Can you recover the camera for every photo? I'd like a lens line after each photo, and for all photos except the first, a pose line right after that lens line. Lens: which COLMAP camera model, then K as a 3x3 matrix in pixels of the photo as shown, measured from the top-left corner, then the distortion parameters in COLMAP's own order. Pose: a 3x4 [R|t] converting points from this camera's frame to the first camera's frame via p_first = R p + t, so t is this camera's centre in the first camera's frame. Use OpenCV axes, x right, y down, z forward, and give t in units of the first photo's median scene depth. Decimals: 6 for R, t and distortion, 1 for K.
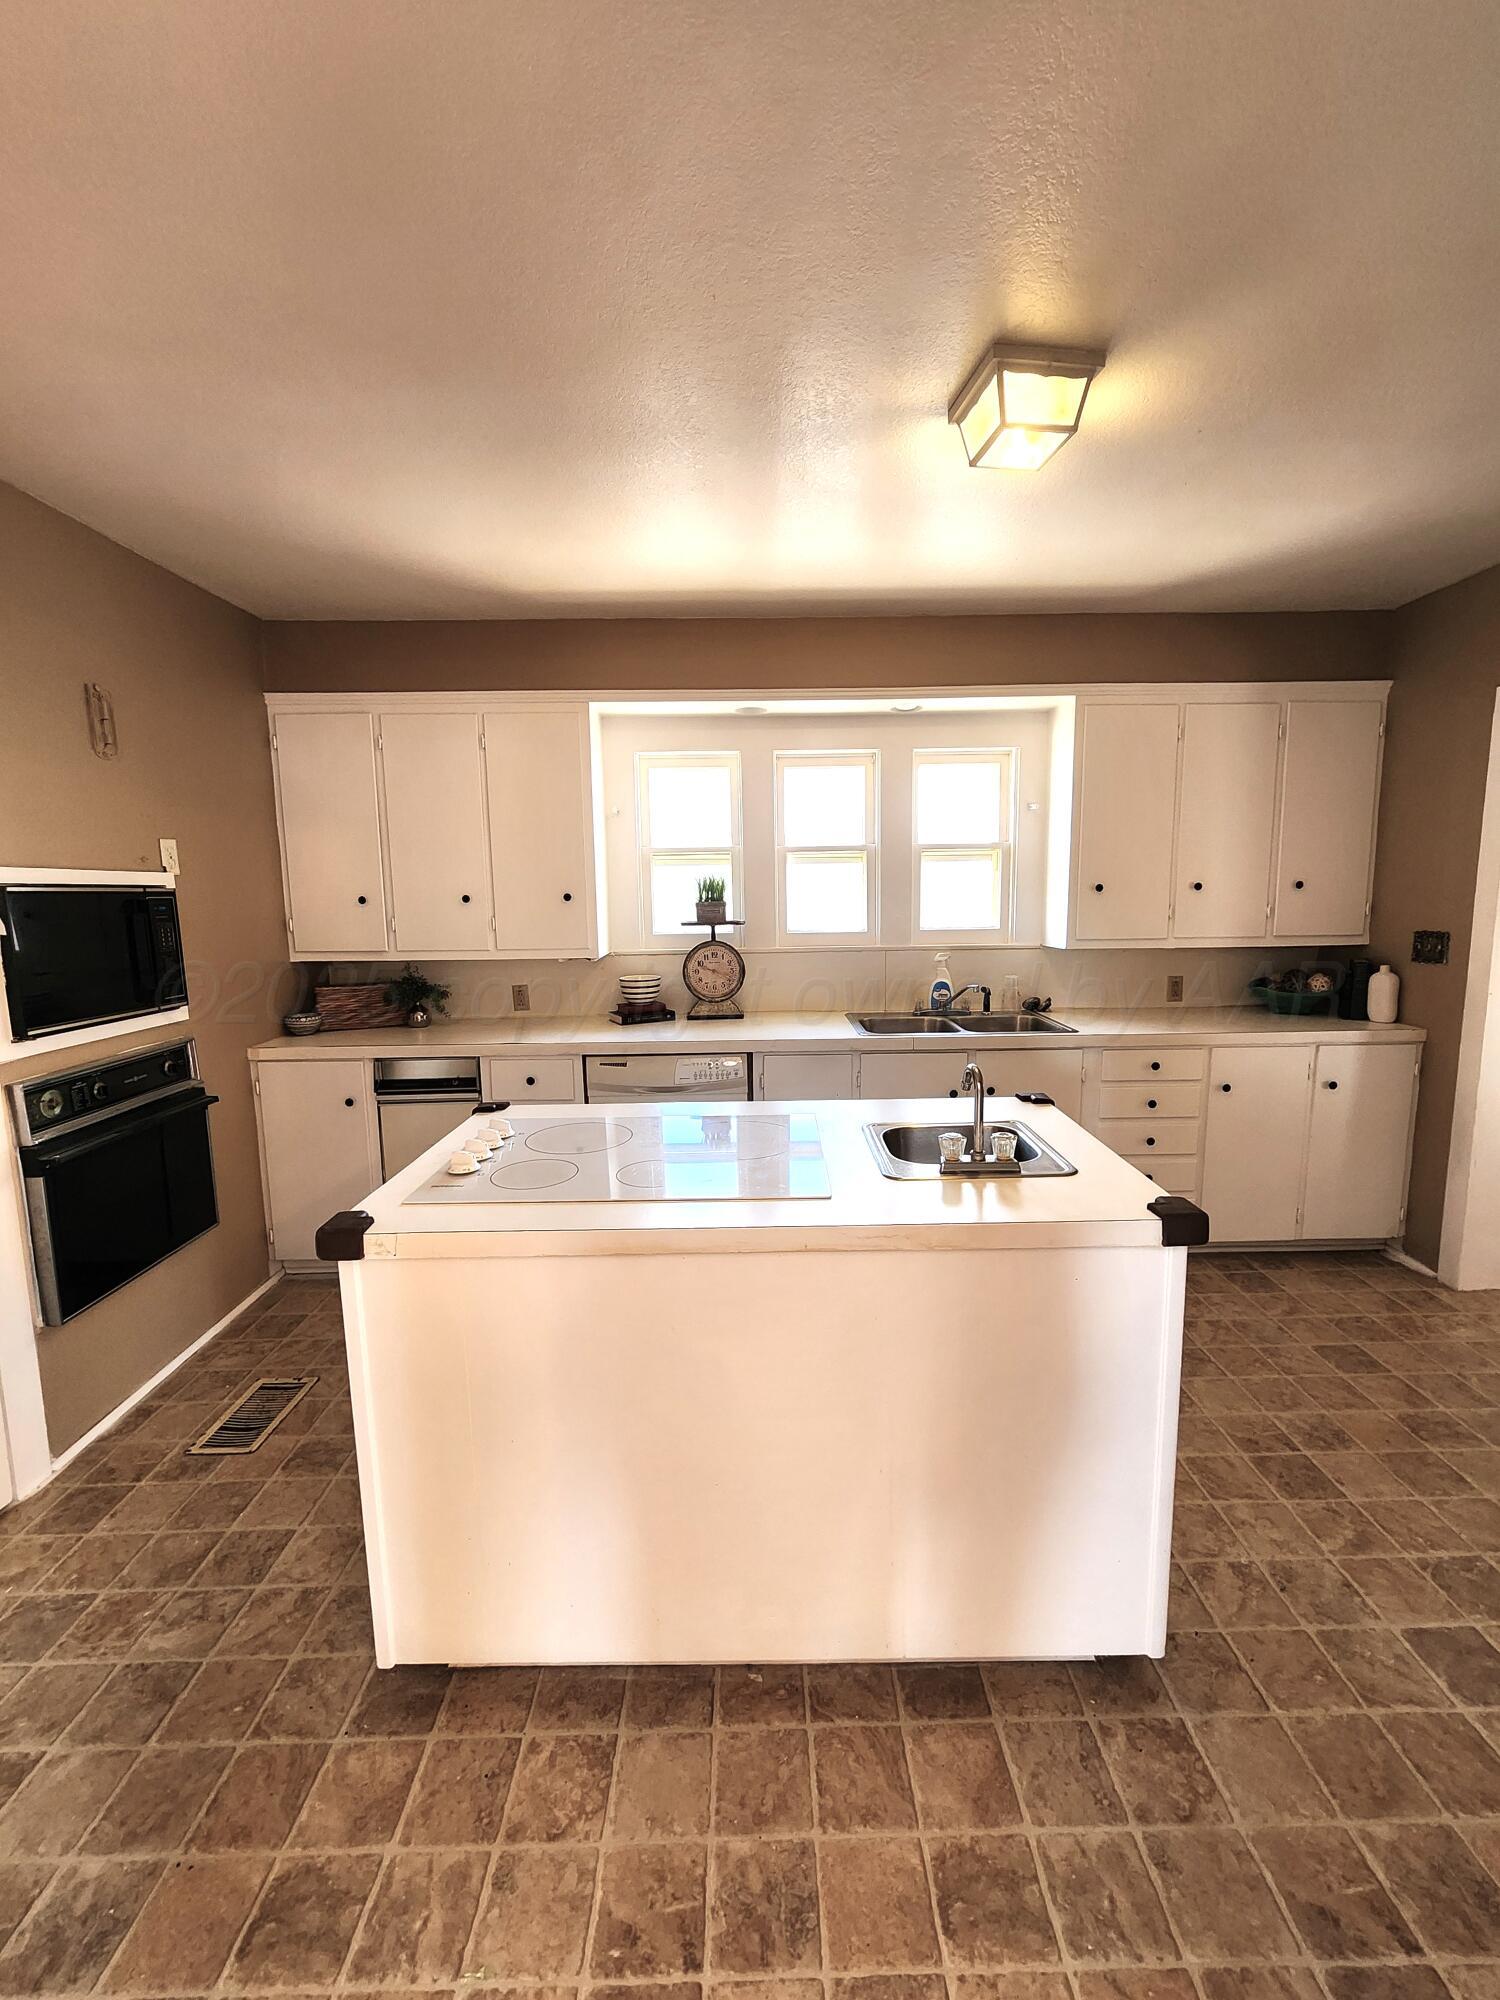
lens RADIAL K [[808.3, 0, 730.0], [0, 808.3, 1000.6], [0, 0, 1]] dist [-0.001815, 0.000291]
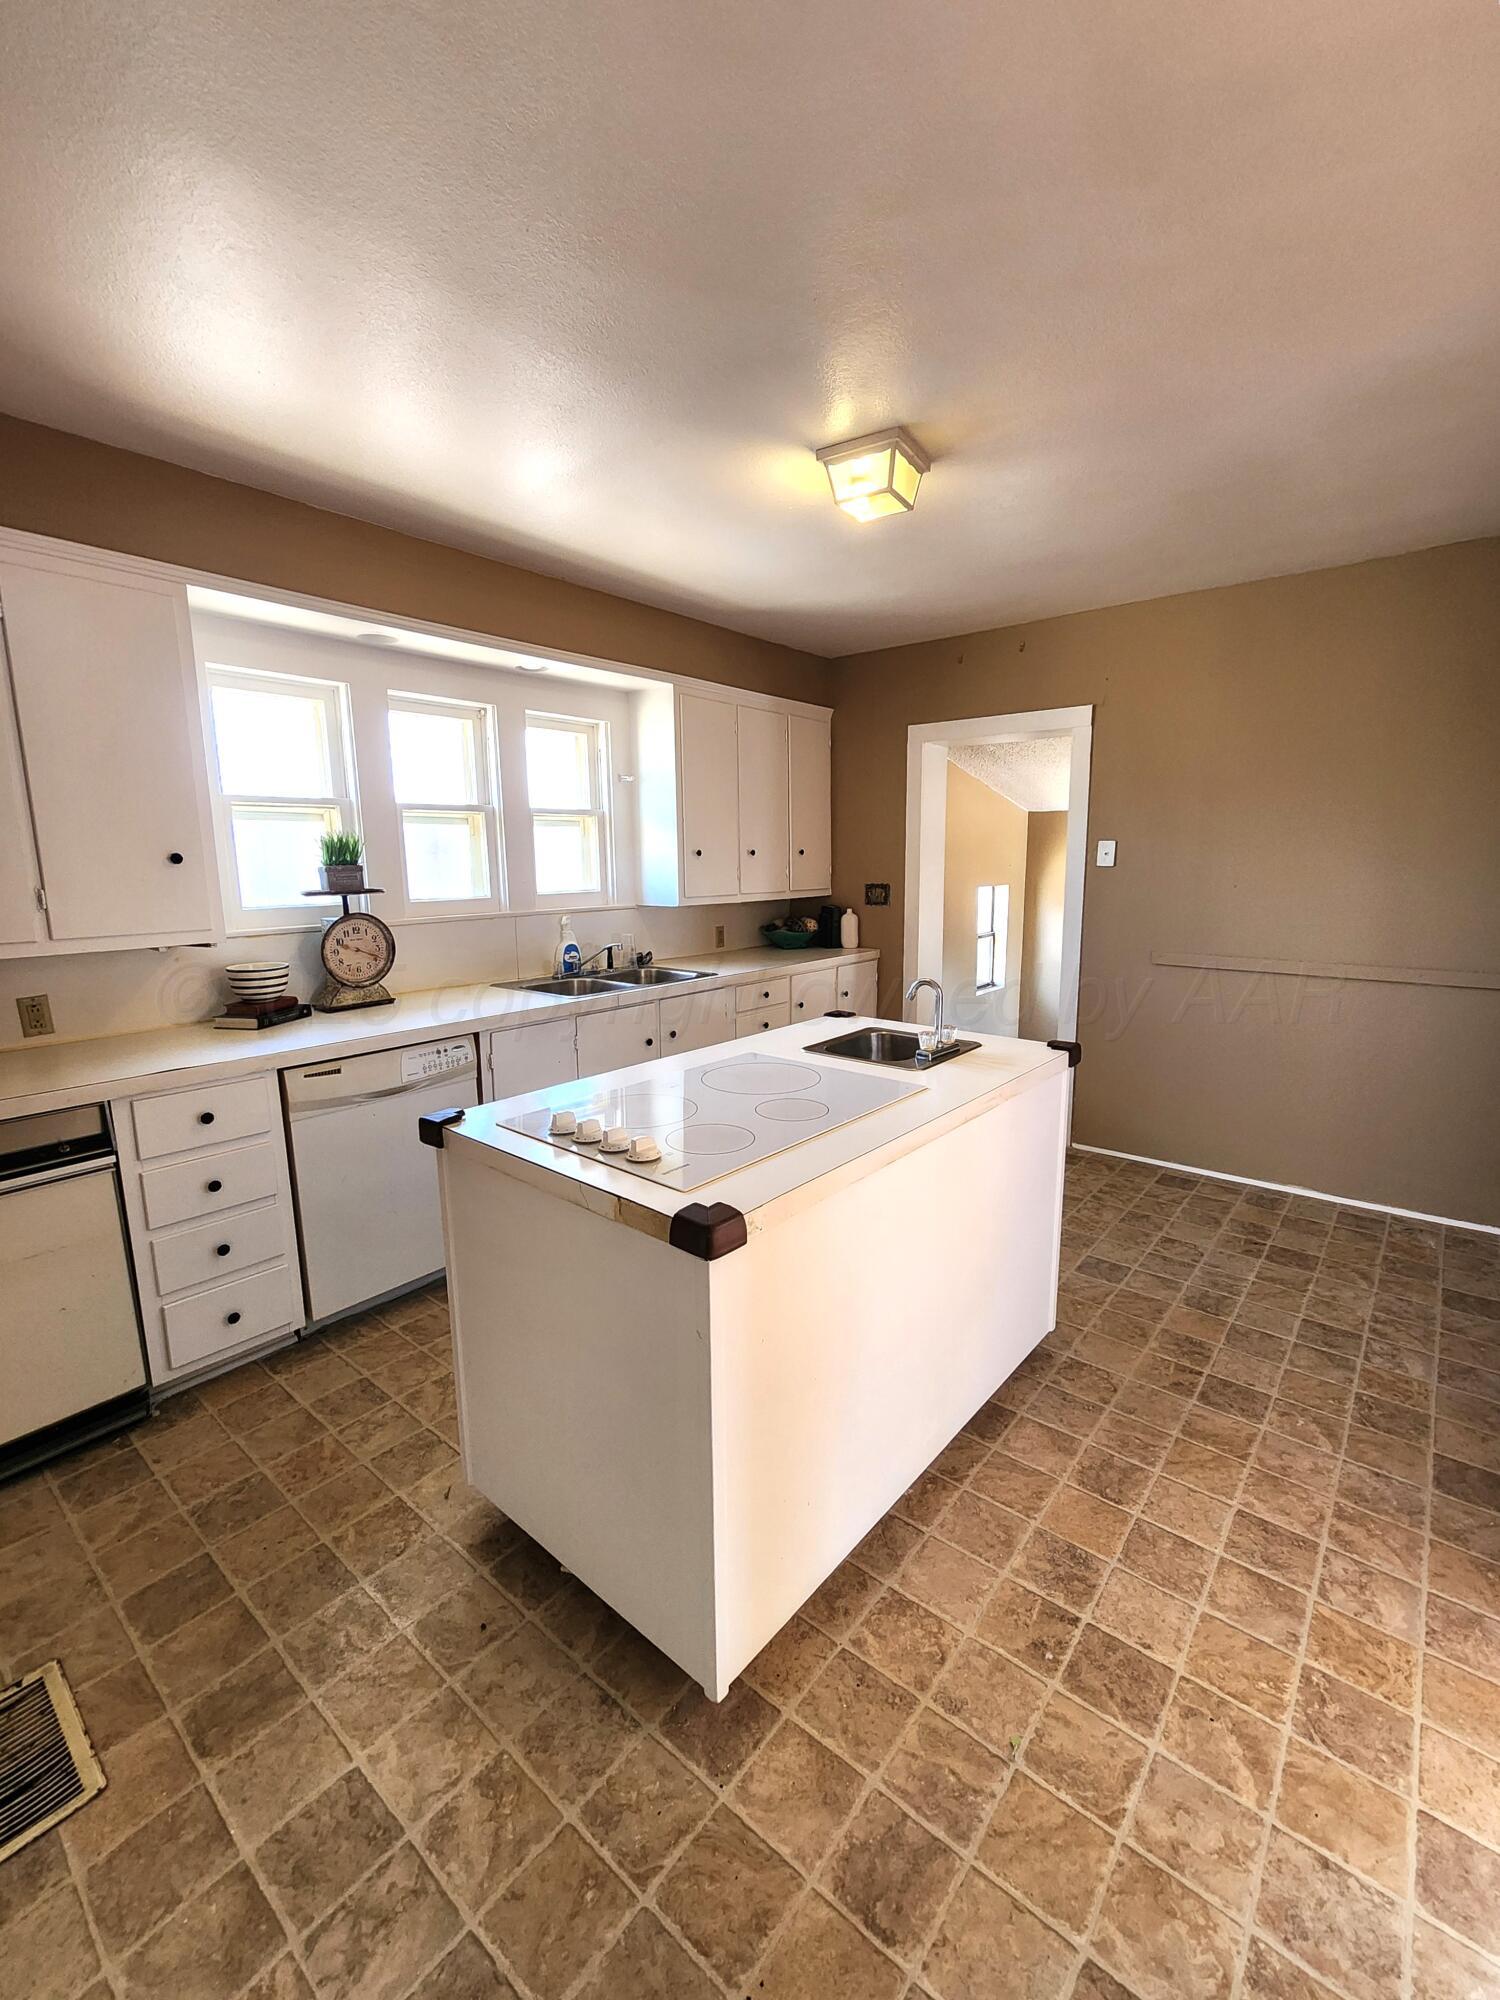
lens RADIAL K [[843.4, 0, 750.0], [0, 843.4, 1000.0], [0, 0, 1]] dist [-0.014119, 0.005252]
pose [[0.647023, -0.120306, 0.752920, -0.499369], [0.101237, 0.992286, 0.071554, -0.007894], [-0.755720, 0.029926, 0.654211, 0.165166]]
